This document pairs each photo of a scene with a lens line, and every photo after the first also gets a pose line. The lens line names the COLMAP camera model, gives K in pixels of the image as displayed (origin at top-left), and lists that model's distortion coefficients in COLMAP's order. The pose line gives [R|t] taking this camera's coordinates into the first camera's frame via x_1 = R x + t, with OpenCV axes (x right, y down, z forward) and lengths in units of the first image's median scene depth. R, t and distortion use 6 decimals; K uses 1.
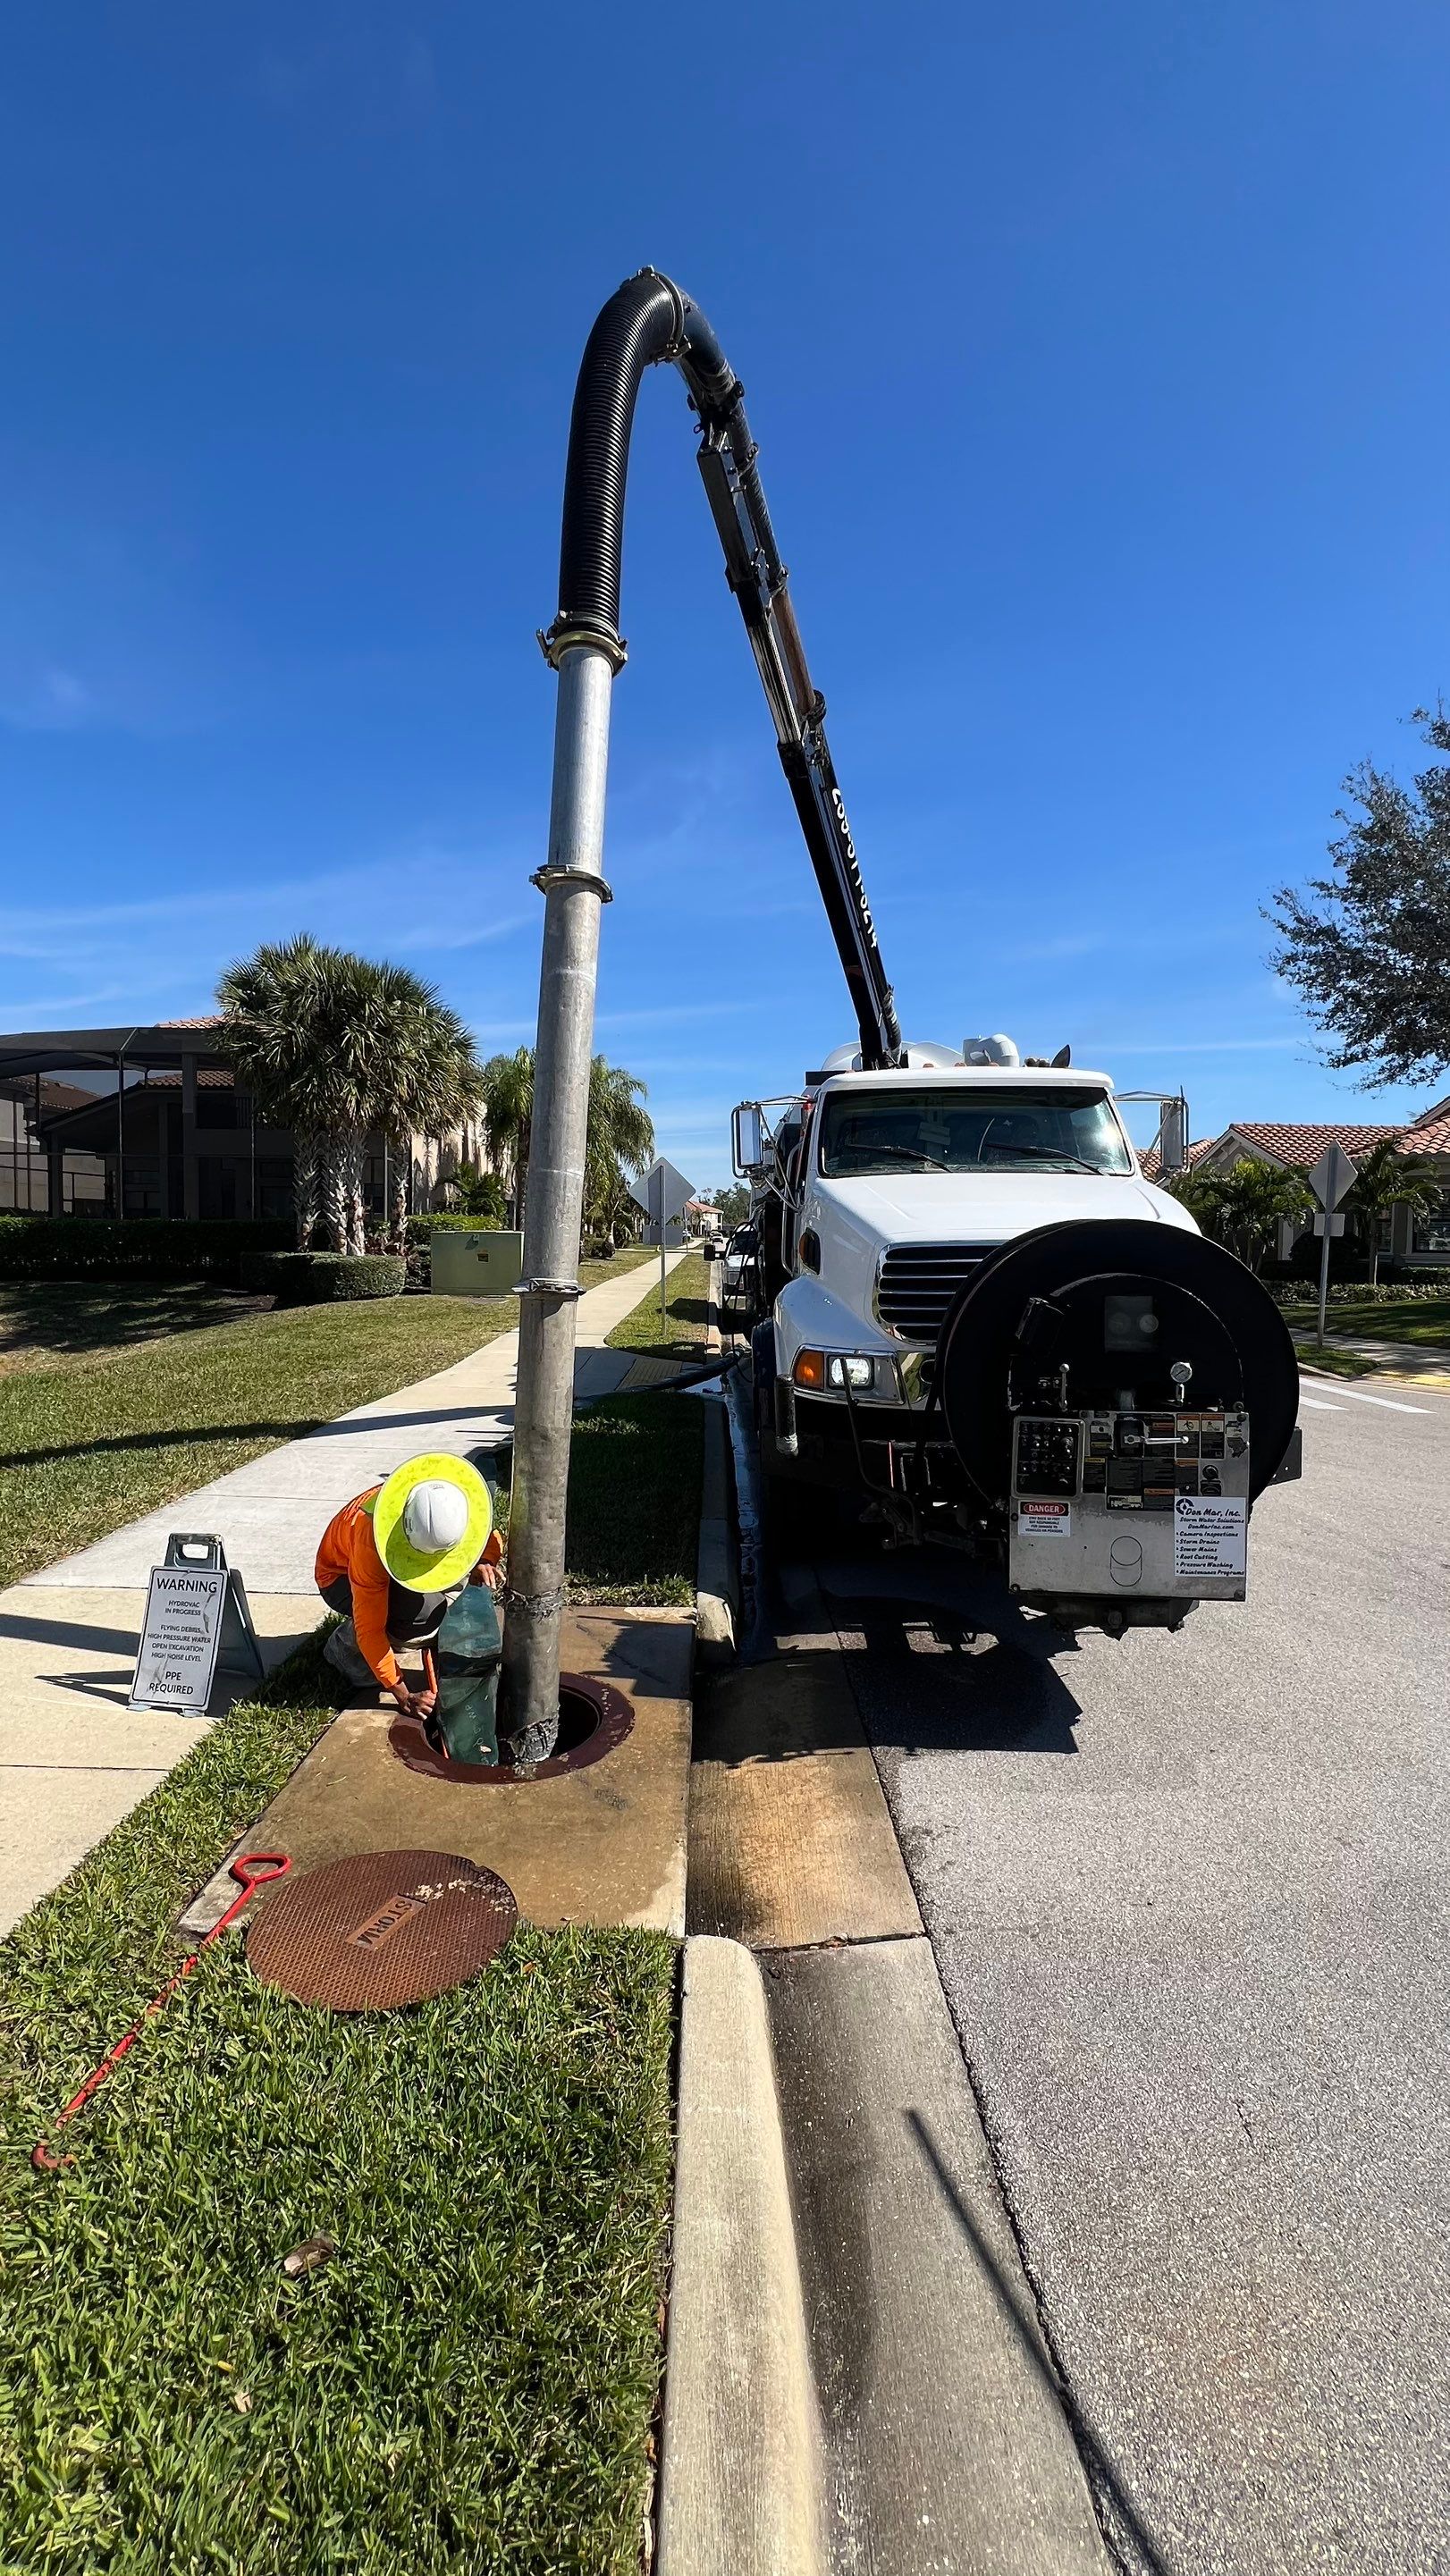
lens RADIAL K [[1028.5, 0, 725.5], [0, 1028.5, 1273.2], [0, 0, 1]] dist [0.000410, -0.000992]
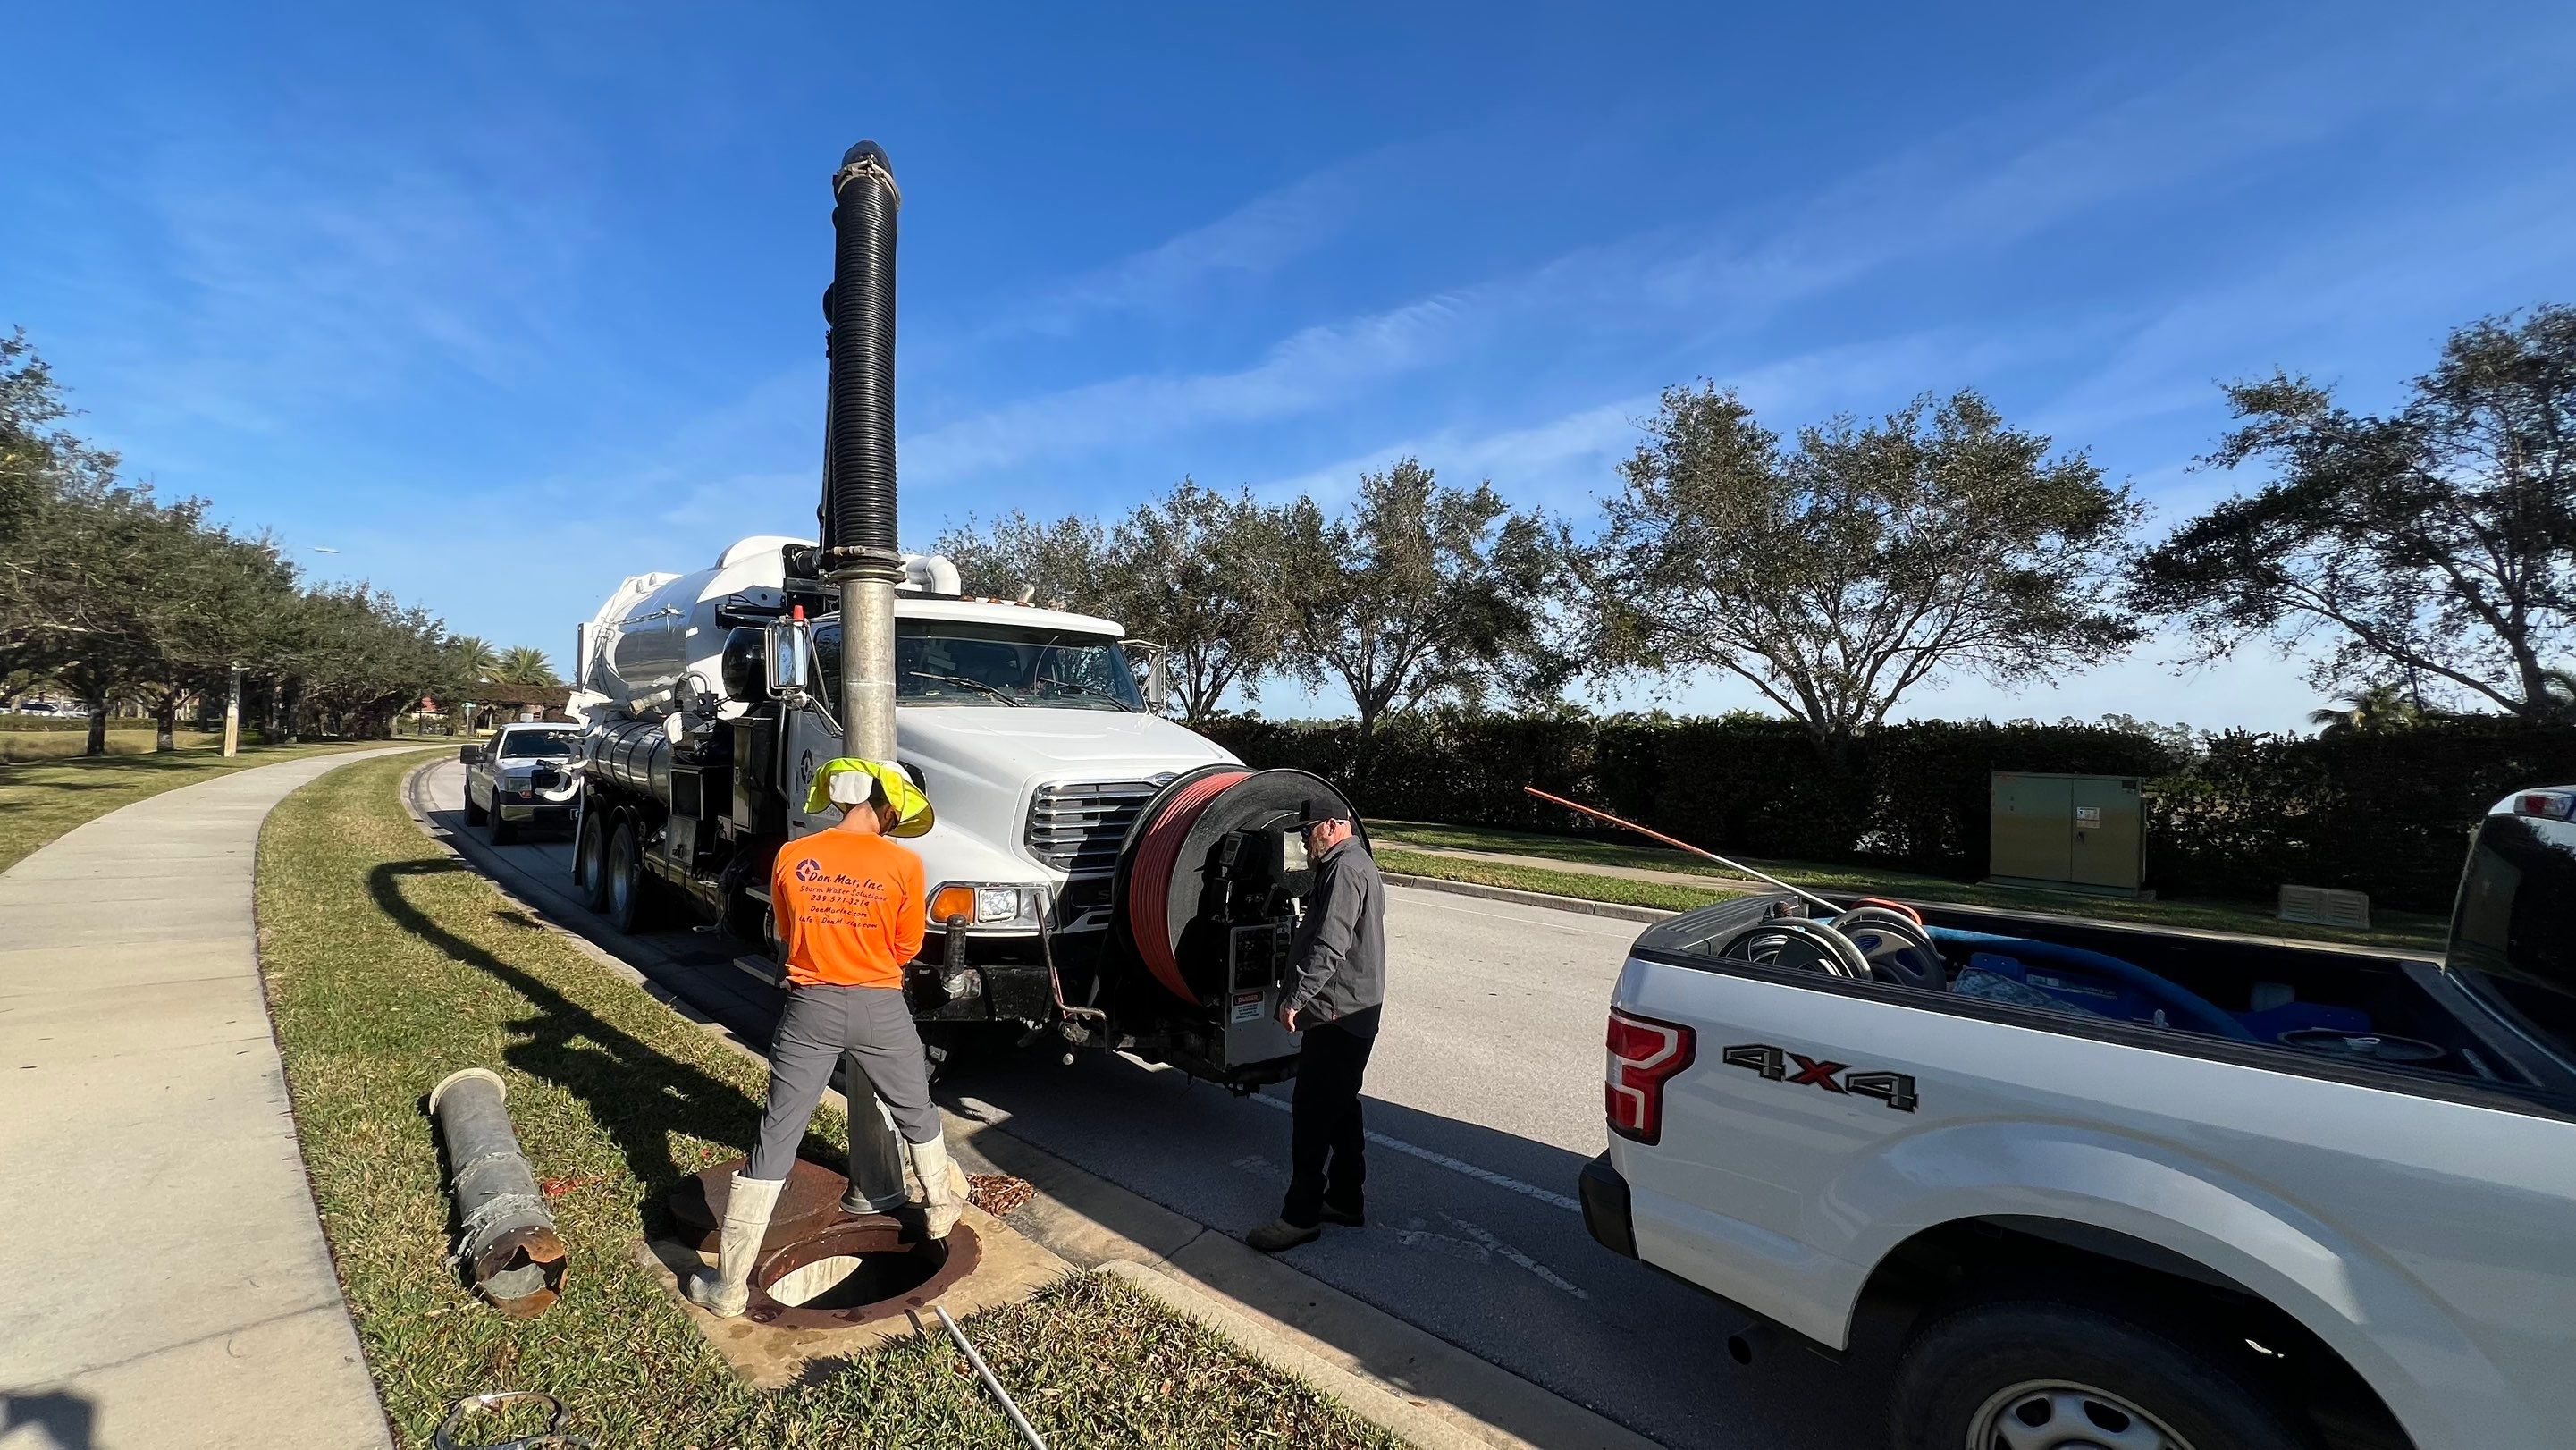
lens RADIAL K [[1028.5, 0, 1287.7], [0, 1028.5, 713.6], [0, 0, 1]] dist [0.000410, -0.000992]
pose [[0.706756, 0.027344, 0.706929, -0.447962], [0.005997, 0.998985, -0.044636, -0.051165], [-0.707432, 0.035787, 0.705875, 0.043882]]
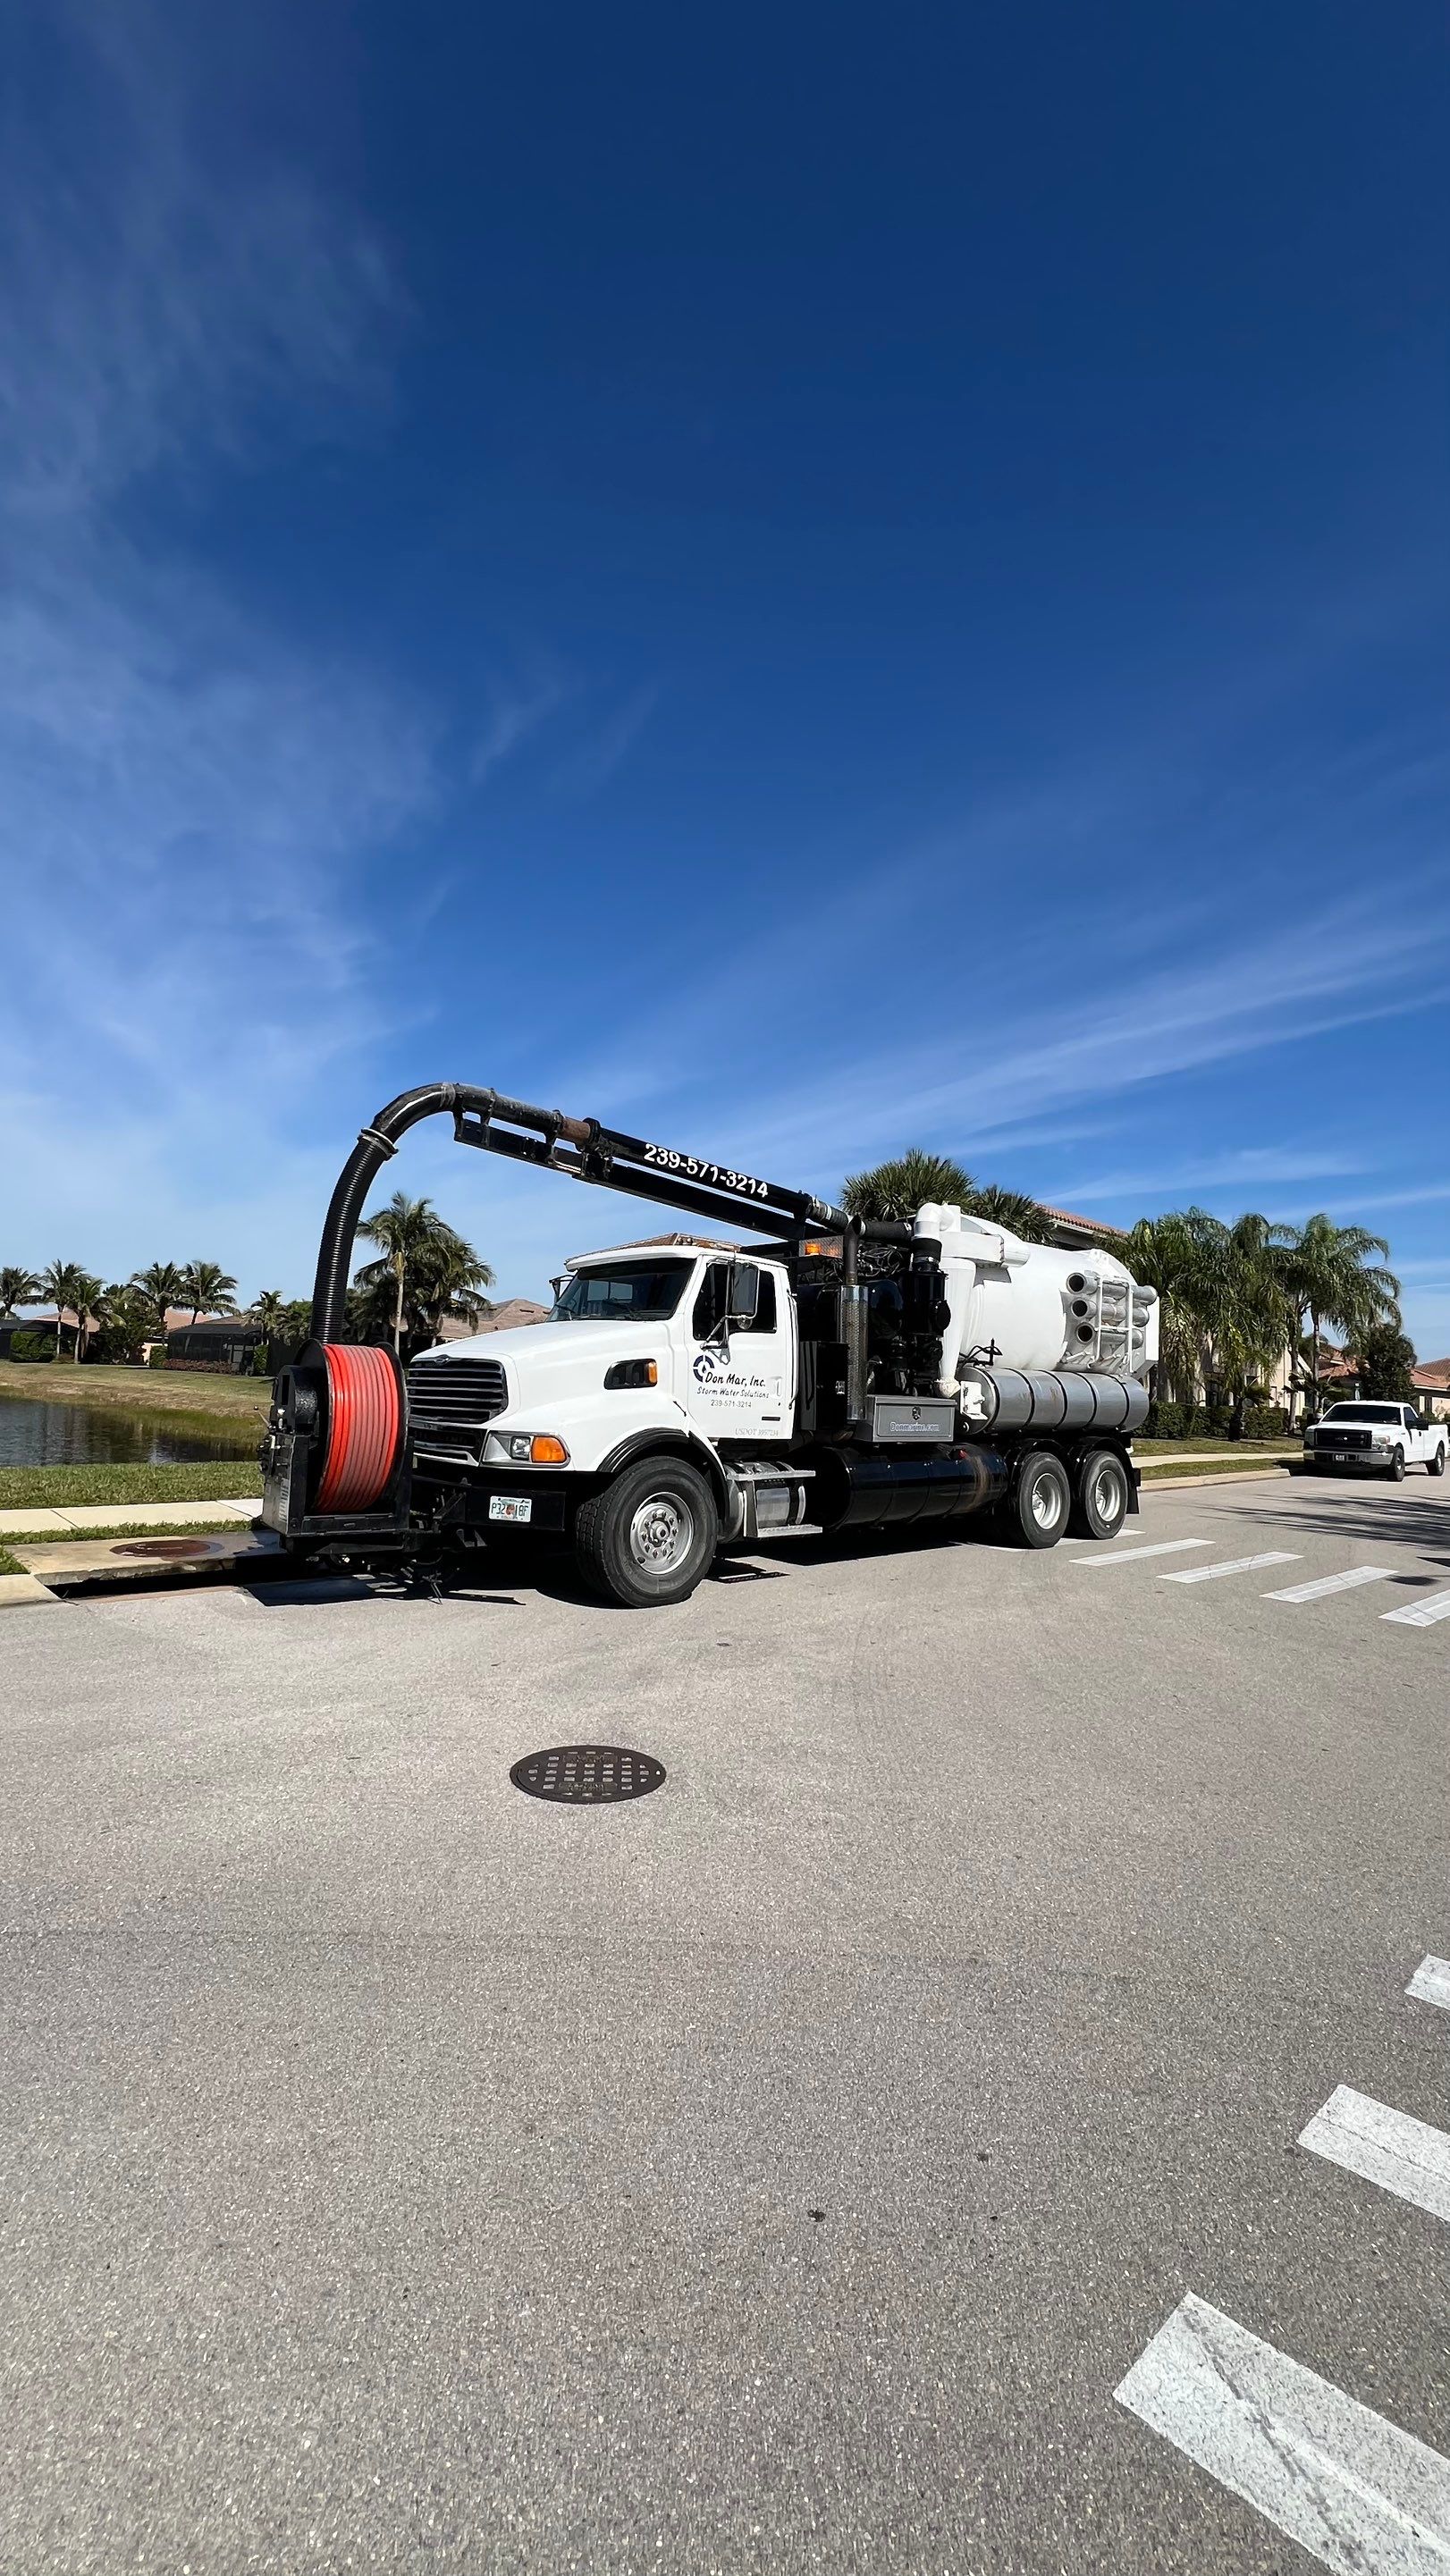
lens RADIAL K [[1028.5, 0, 735.7], [0, 1028.5, 1290.9], [0, 0, 1]] dist [0.000410, -0.000992]
pose [[0.694983, -0.042796, -0.717752, 1.917699], [-0.068111, 0.989820, -0.124968, 0.038915], [0.715793, 0.135737, 0.684993, 0.174857]]
